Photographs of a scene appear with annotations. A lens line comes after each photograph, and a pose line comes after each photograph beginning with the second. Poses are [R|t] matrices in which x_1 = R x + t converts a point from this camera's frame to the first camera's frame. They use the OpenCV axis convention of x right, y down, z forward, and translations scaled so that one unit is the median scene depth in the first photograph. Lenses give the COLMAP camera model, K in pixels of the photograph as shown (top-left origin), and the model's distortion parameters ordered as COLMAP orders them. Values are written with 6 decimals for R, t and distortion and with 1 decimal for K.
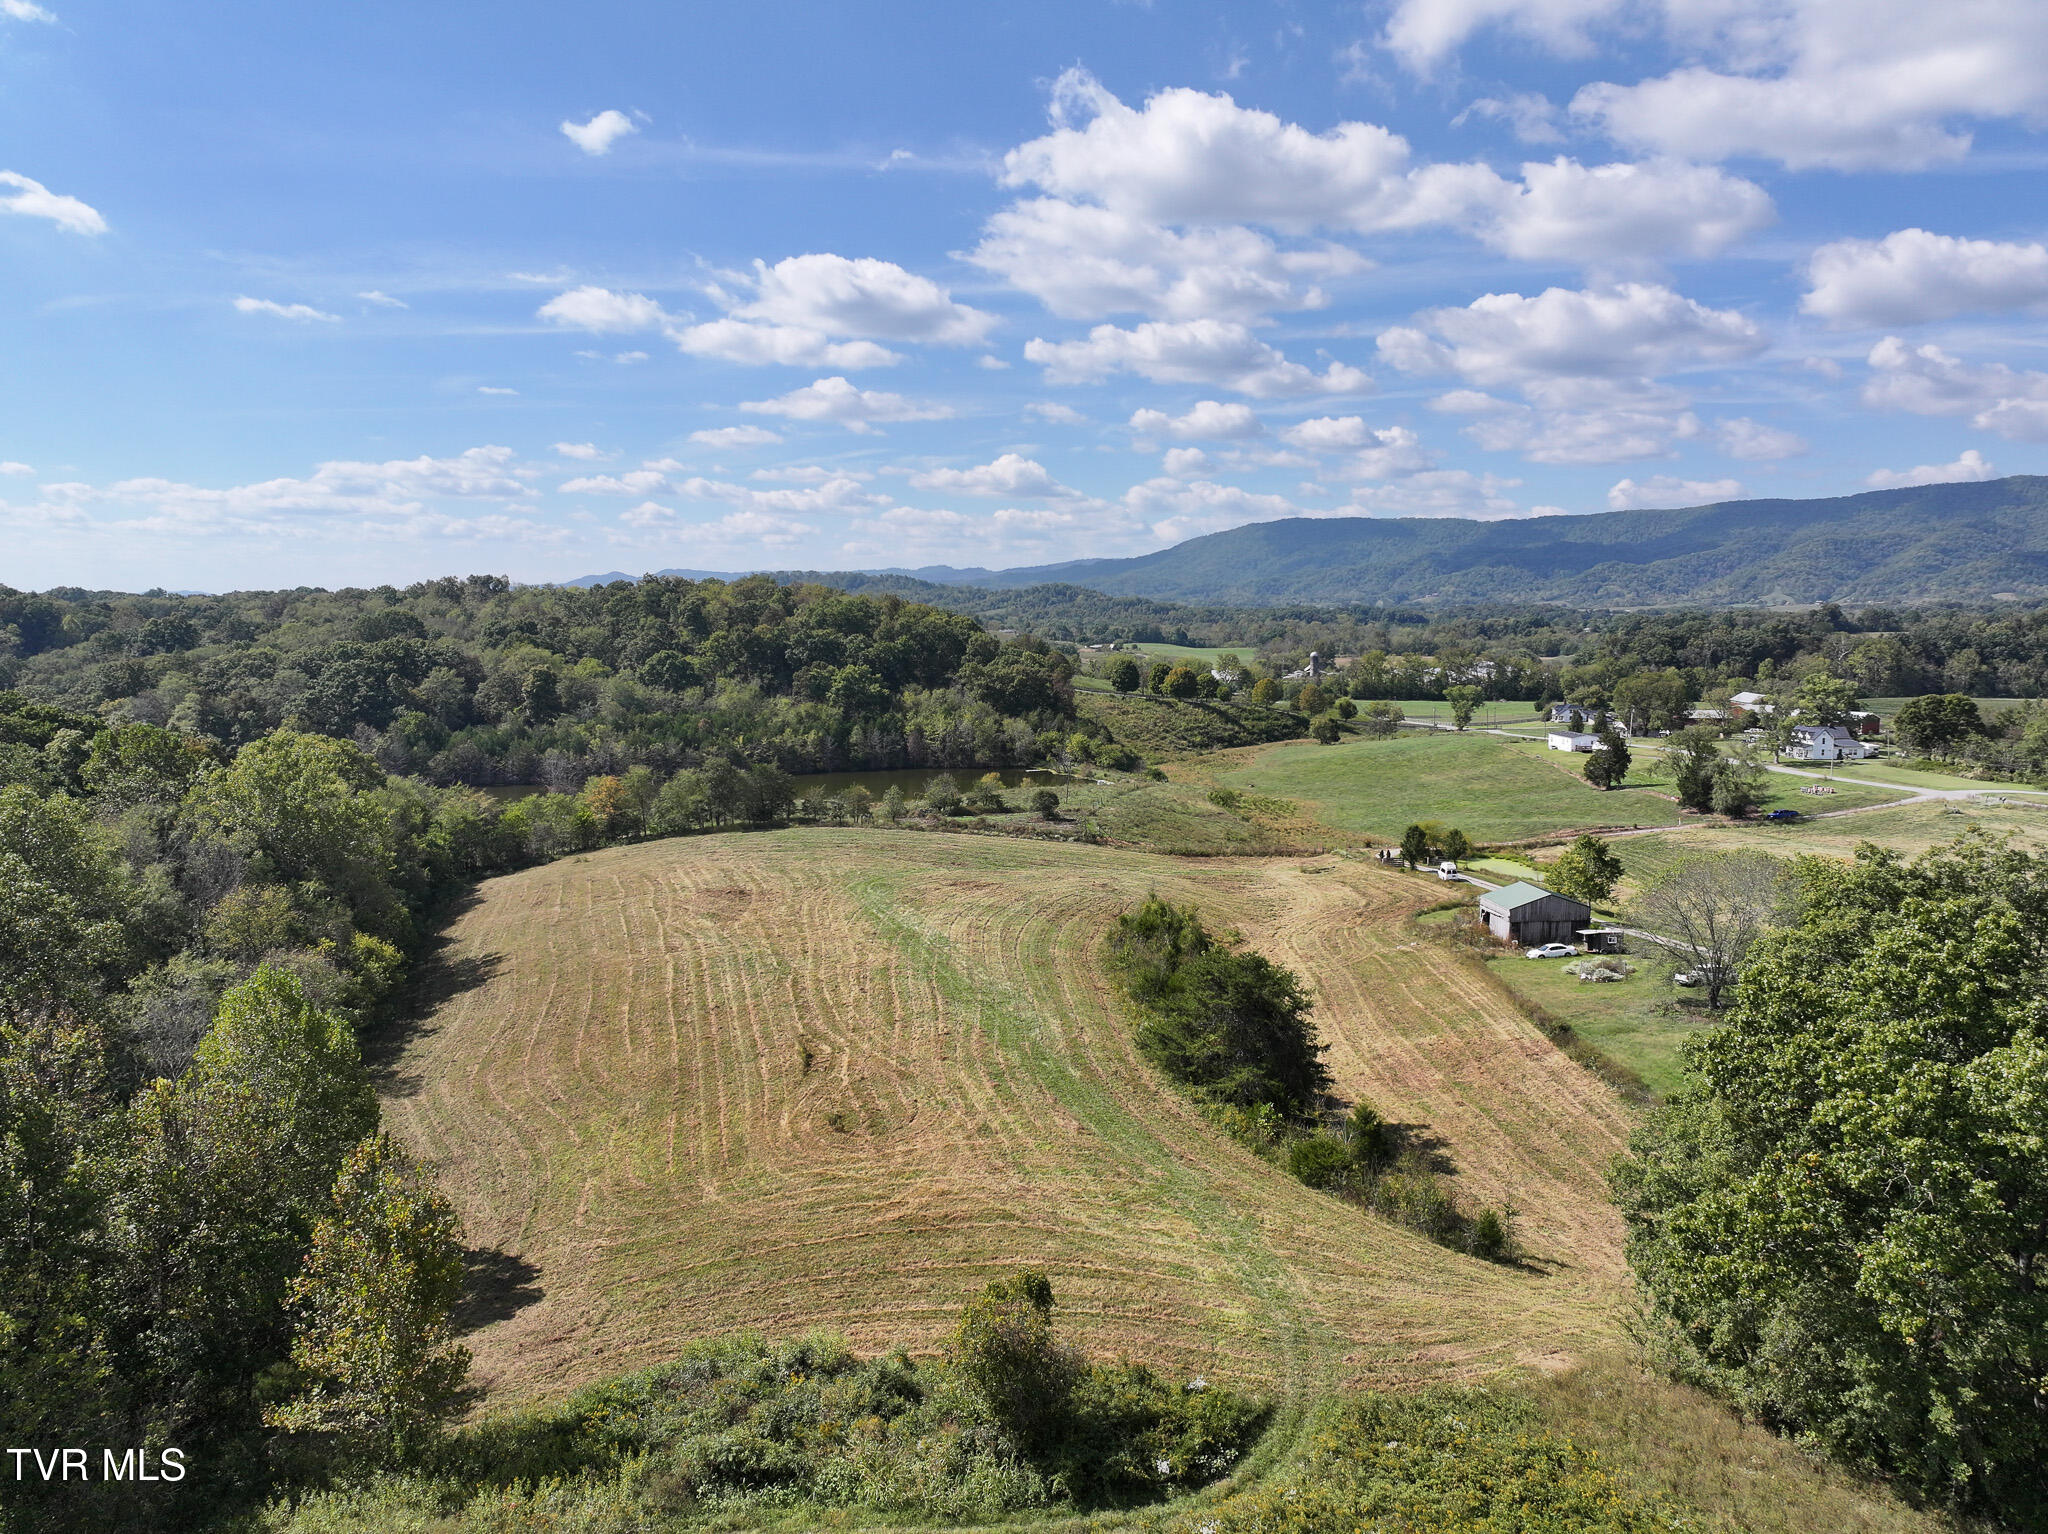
lens RADIAL K [[1446.5, 0, 1033.8], [0, 1446.5, 774.3], [0, 0, 1]] dist [-0.009166, 0.030967]
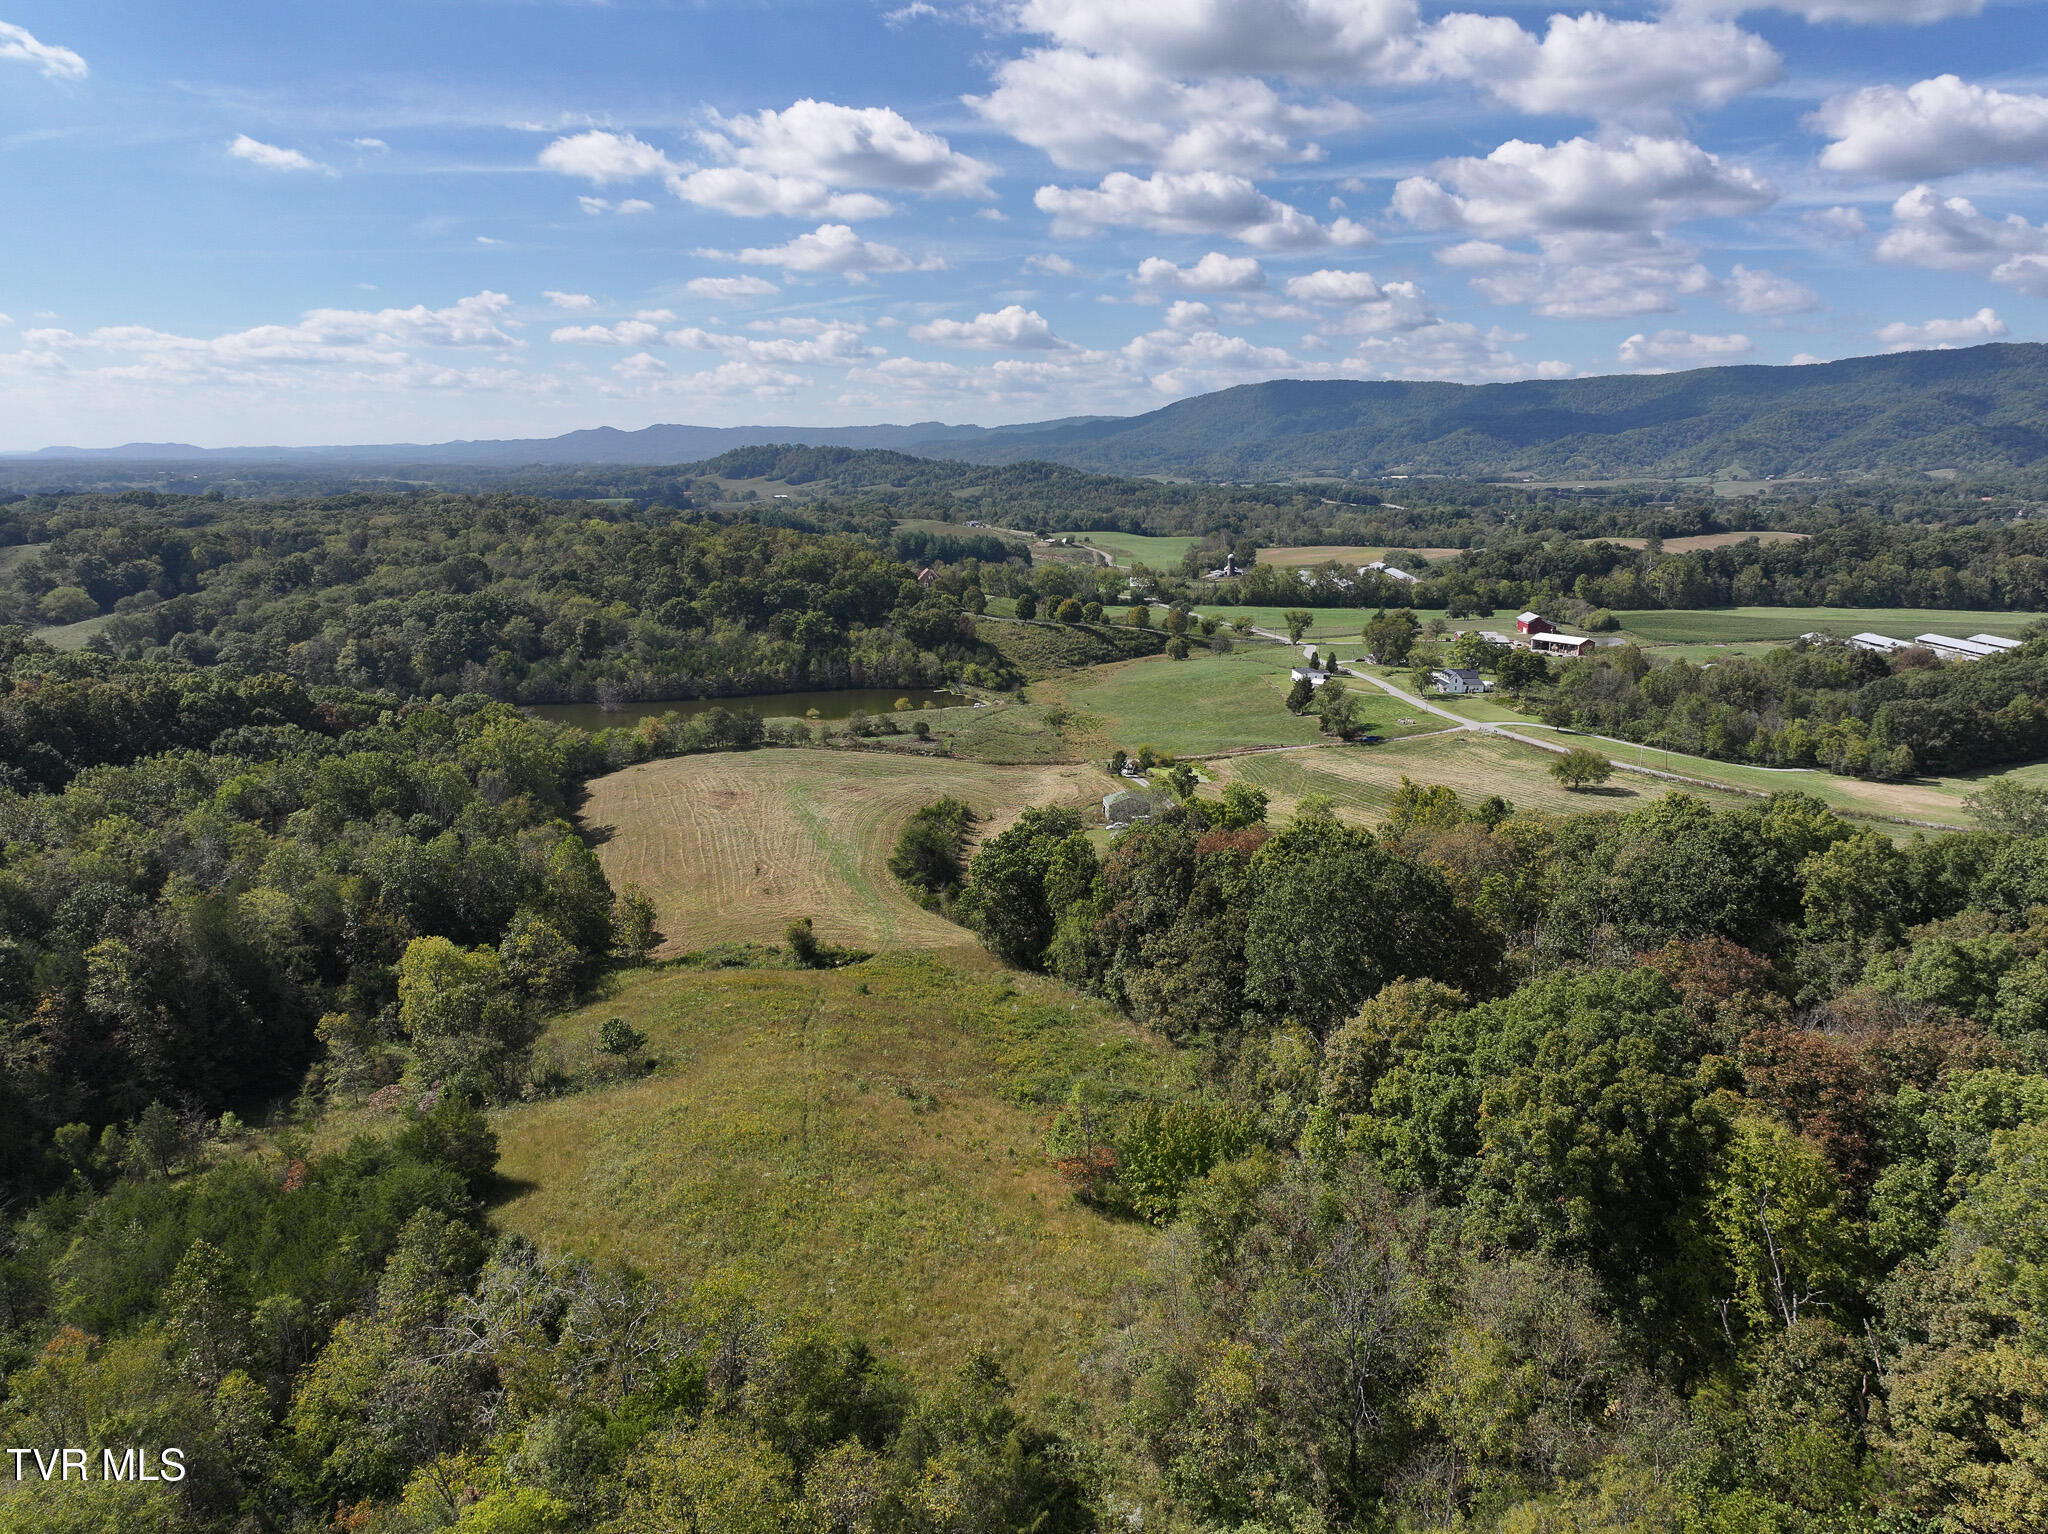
lens RADIAL K [[1439.5, 0, 1028.1], [0, 1439.5, 762.6], [0, 0, 1]] dist [-0.002588, 0.018985]
pose [[0.999996, 0.002757, 0.000029, 0.082516], [-0.002748, 0.995868, 0.090775, -0.057578], [0.000222, -0.090775, 0.995871, -0.389120]]
